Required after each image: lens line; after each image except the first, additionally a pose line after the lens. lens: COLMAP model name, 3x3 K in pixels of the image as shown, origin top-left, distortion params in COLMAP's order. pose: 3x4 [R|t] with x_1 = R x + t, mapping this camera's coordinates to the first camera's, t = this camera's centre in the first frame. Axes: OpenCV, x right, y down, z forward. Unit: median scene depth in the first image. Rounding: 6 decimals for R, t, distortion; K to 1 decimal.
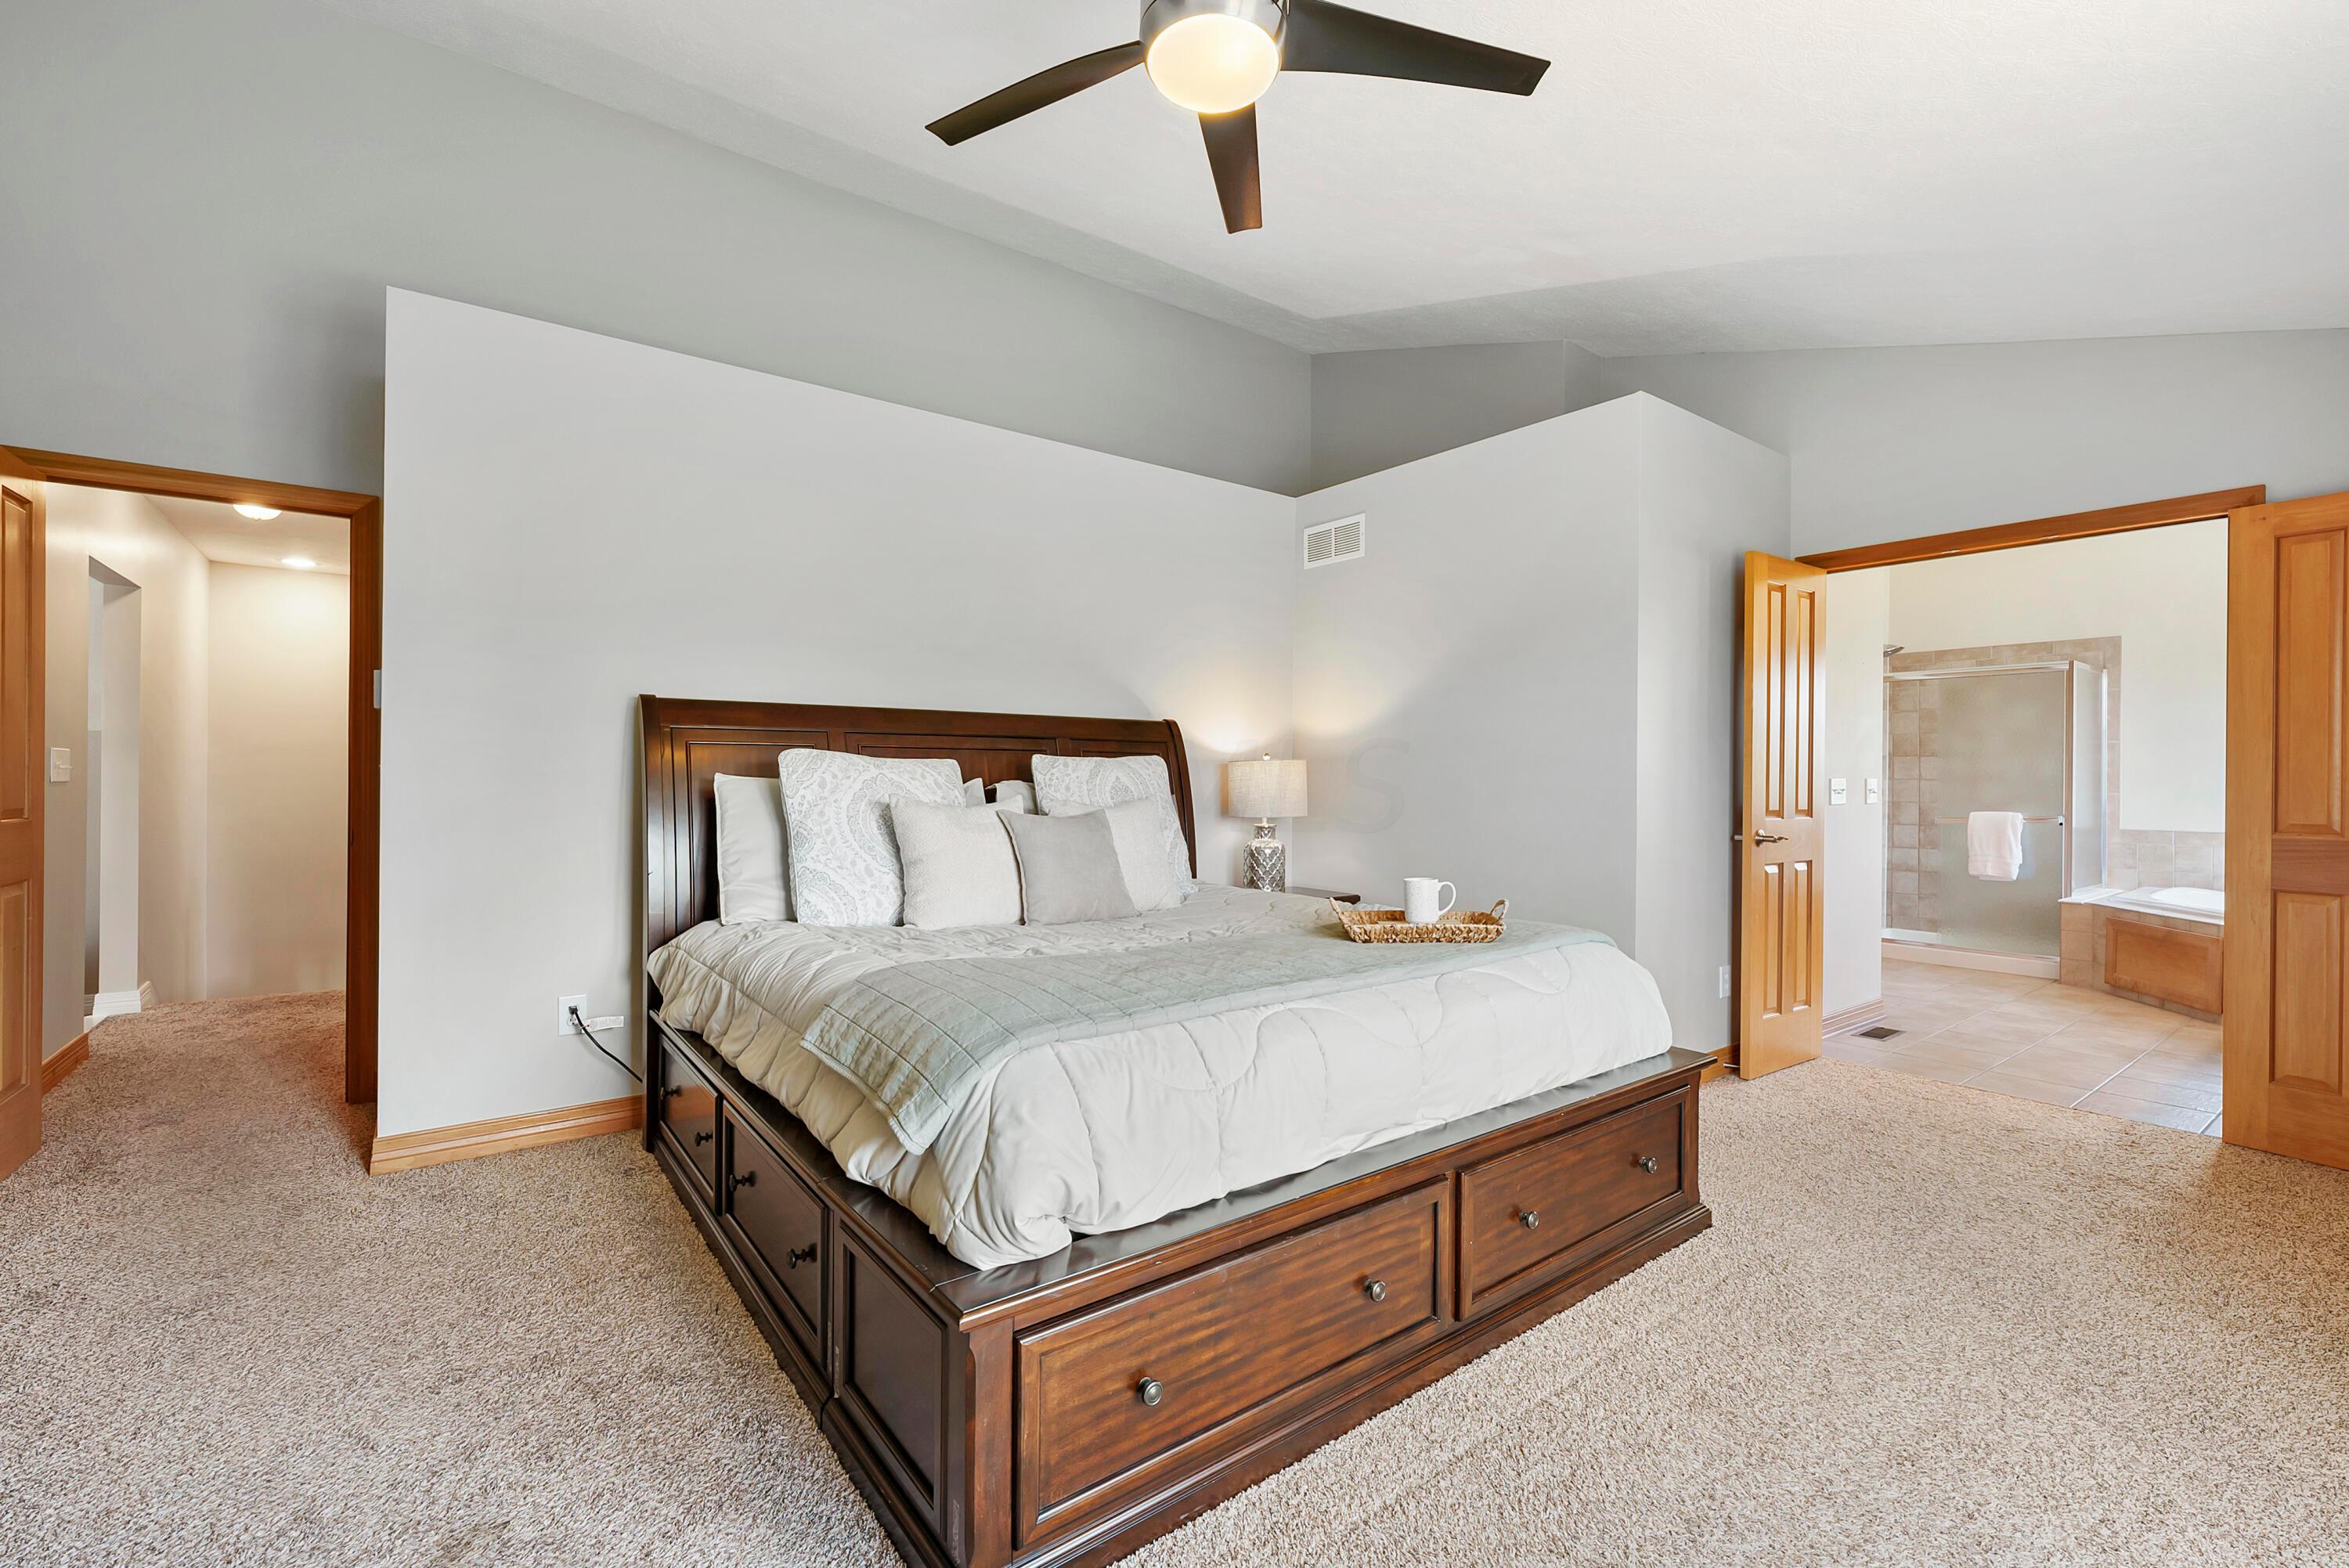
lens RADIAL K [[1007.3, 0, 1180.1], [0, 1007.3, 769.3], [0, 0, 1]] dist [-0.001618, 0.000287]
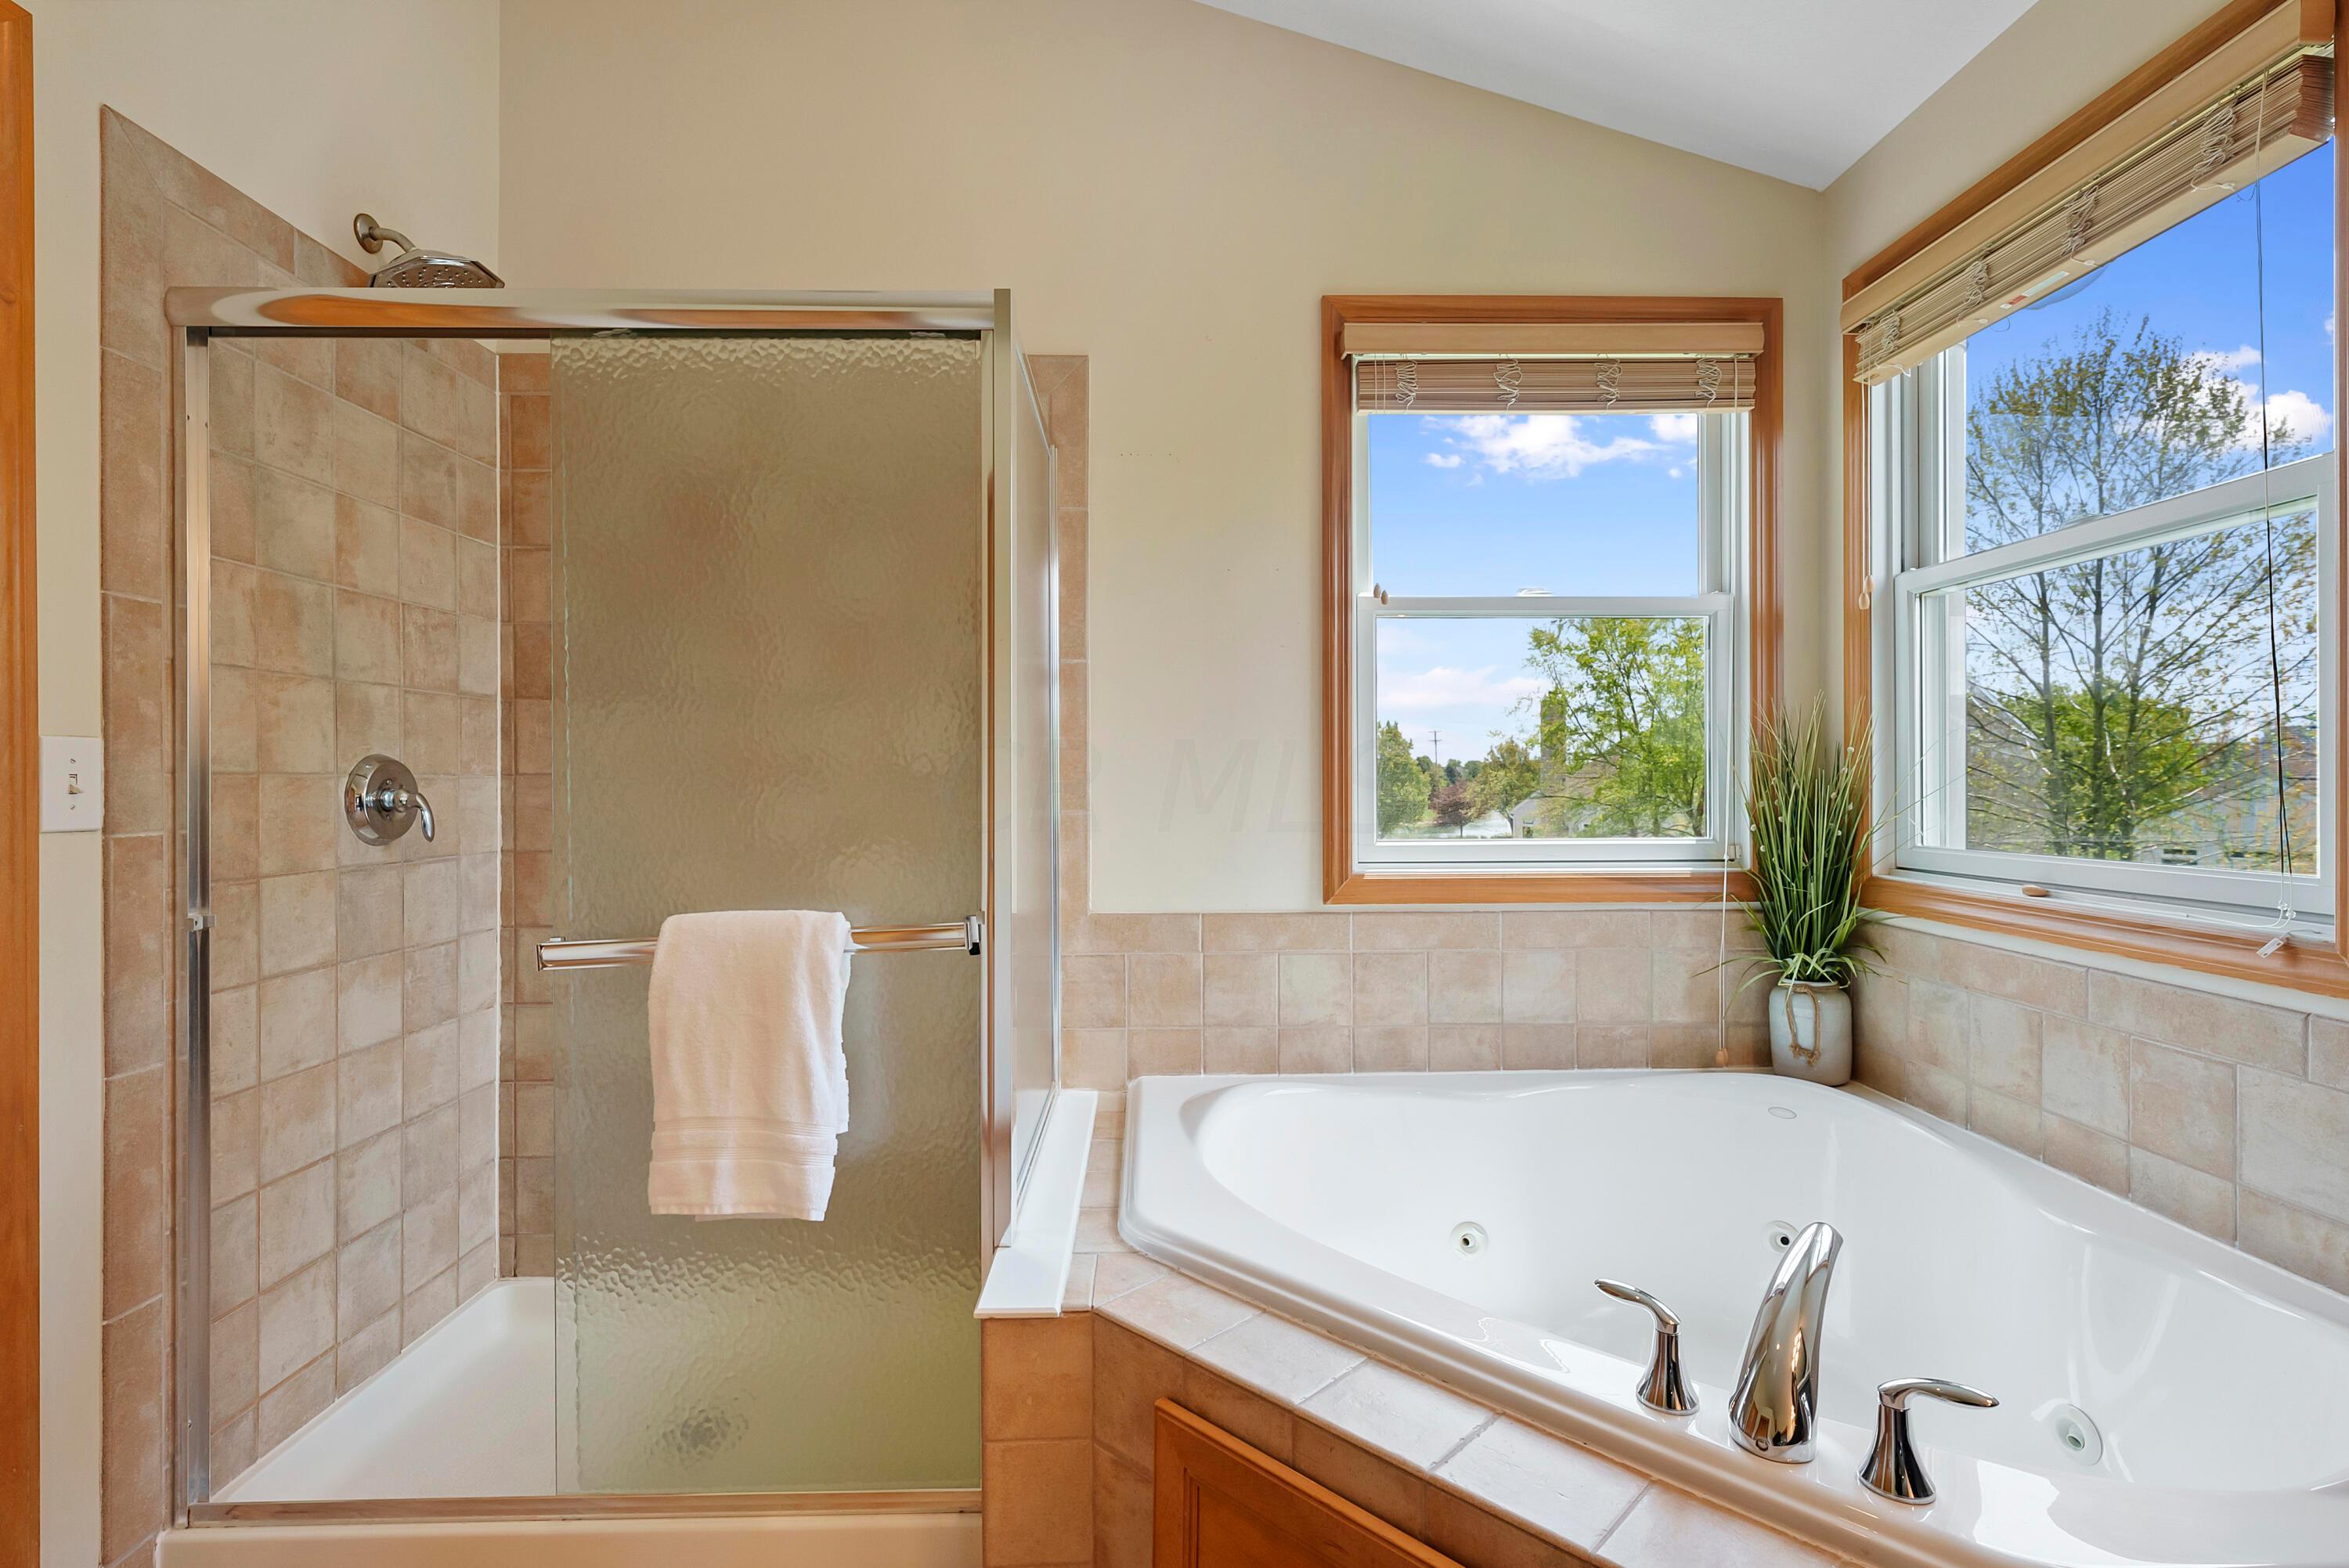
lens RADIAL K [[1146.9, 0, 1177.8], [0, 1146.9, 776.4], [0, 0, 1]] dist [0.005023, 0.000204]
pose [[0.588476, -0.005749, 0.808494, 0.654372], [0.004557, 0.999982, 0.003793, 0.011670], [-0.808502, 0.001452, 0.588492, 0.766897]]
